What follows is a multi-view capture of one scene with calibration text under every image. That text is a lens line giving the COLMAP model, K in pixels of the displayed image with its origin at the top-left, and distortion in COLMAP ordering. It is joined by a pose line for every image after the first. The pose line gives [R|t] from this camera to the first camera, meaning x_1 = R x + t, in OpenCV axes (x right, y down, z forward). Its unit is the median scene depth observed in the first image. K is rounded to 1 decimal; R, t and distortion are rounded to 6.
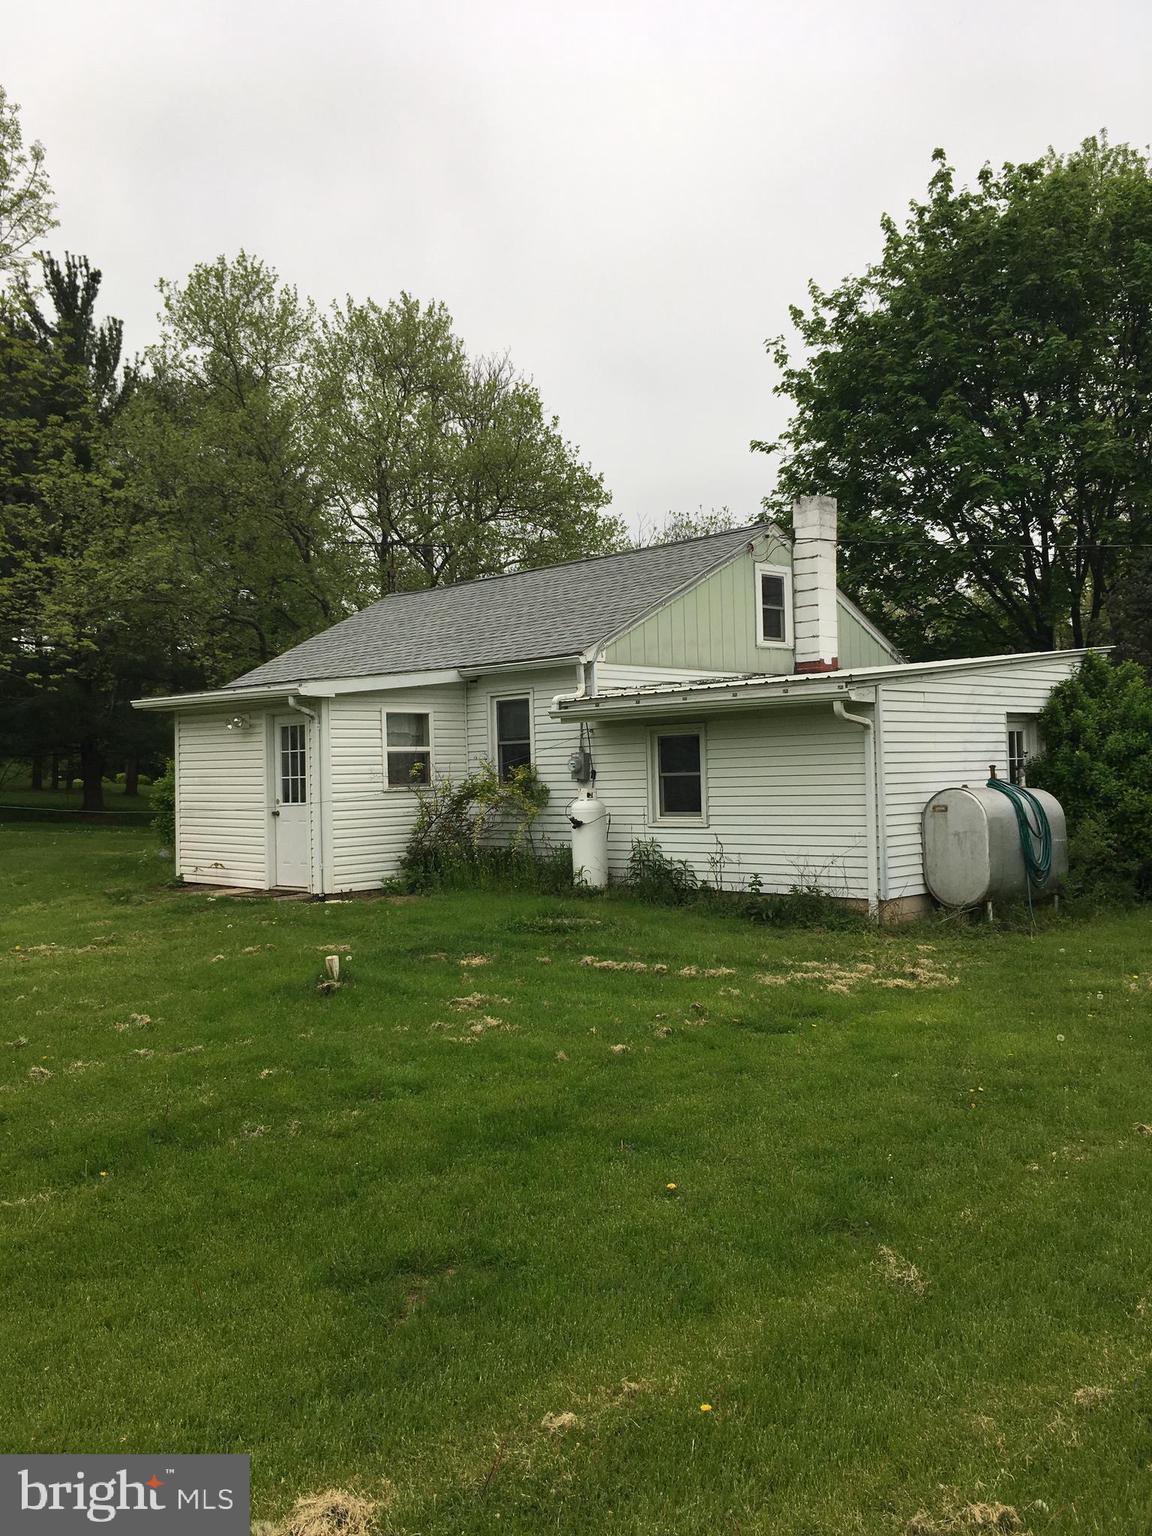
lens RADIAL K [[1319.3, 0, 576.0], [0, 1319.3, 768.0], [0, 0, 1]] dist [0.064951, -0.095434]
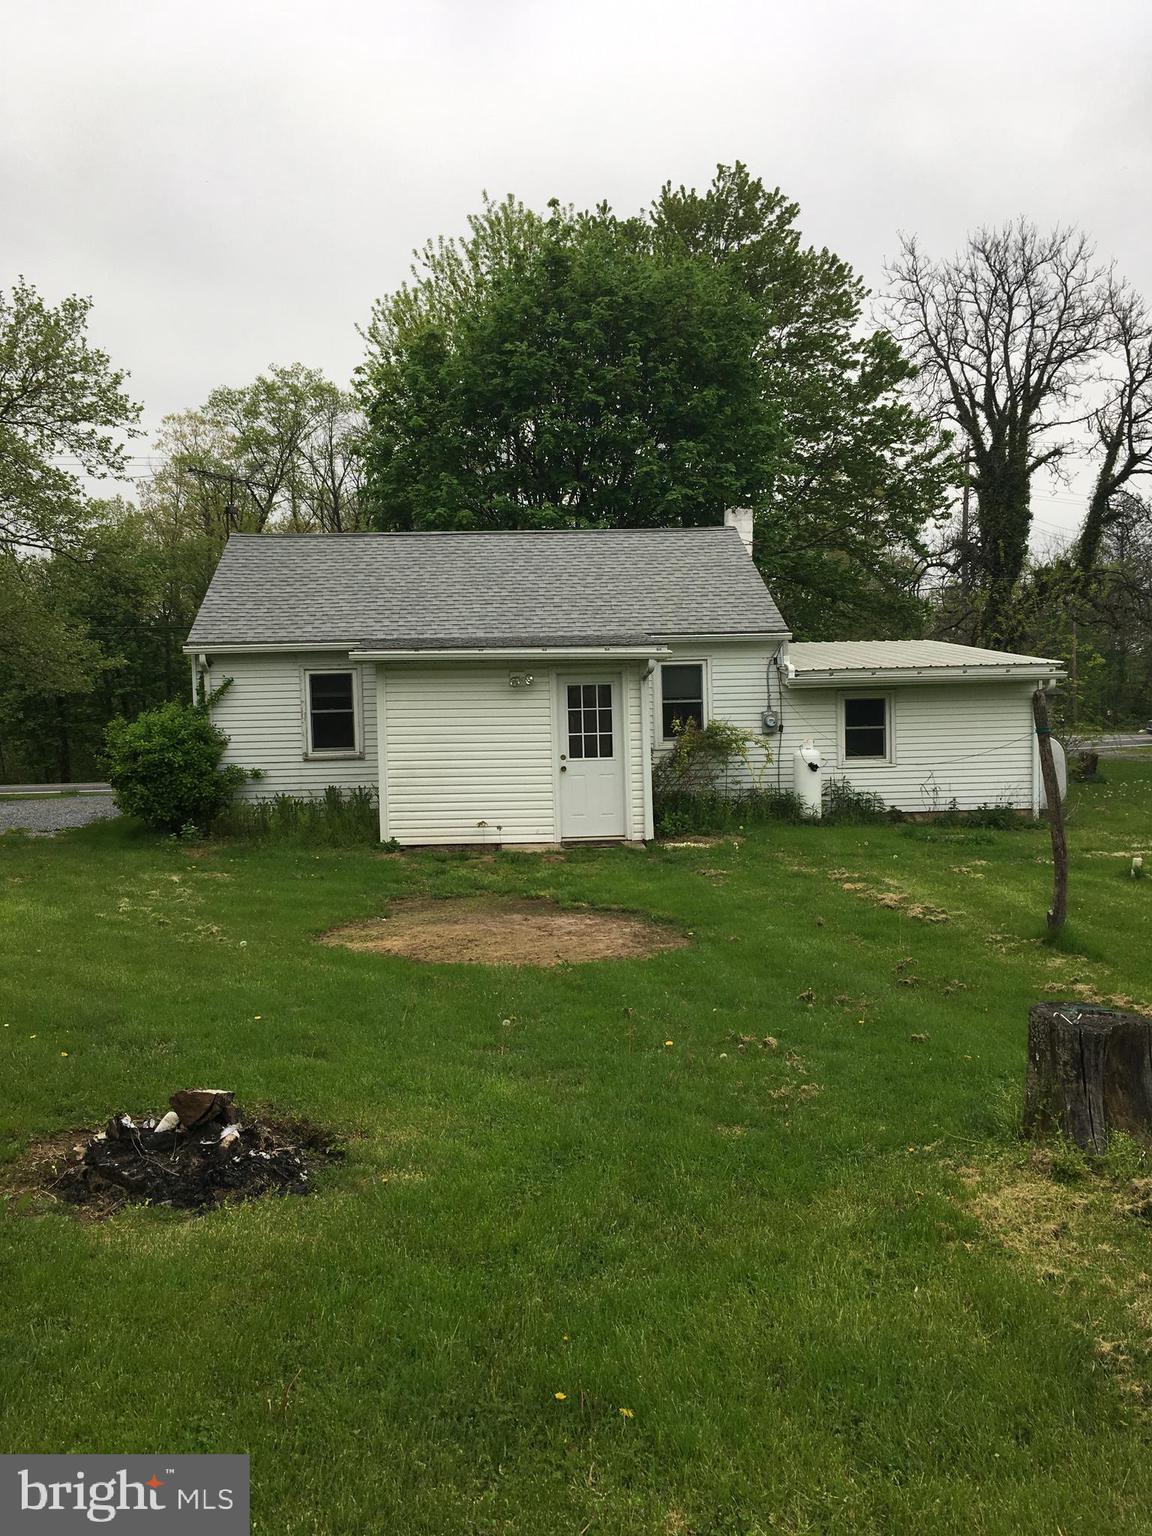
lens RADIAL K [[1319.3, 0, 576.0], [0, 1319.3, 768.0], [0, 0, 1]] dist [0.064951, -0.095434]
pose [[0.662918, -0.030991, 0.748051, -1.049343], [0.004298, 0.999284, 0.037591, -0.005505], [-0.748680, -0.021704, 0.662576, 0.316767]]
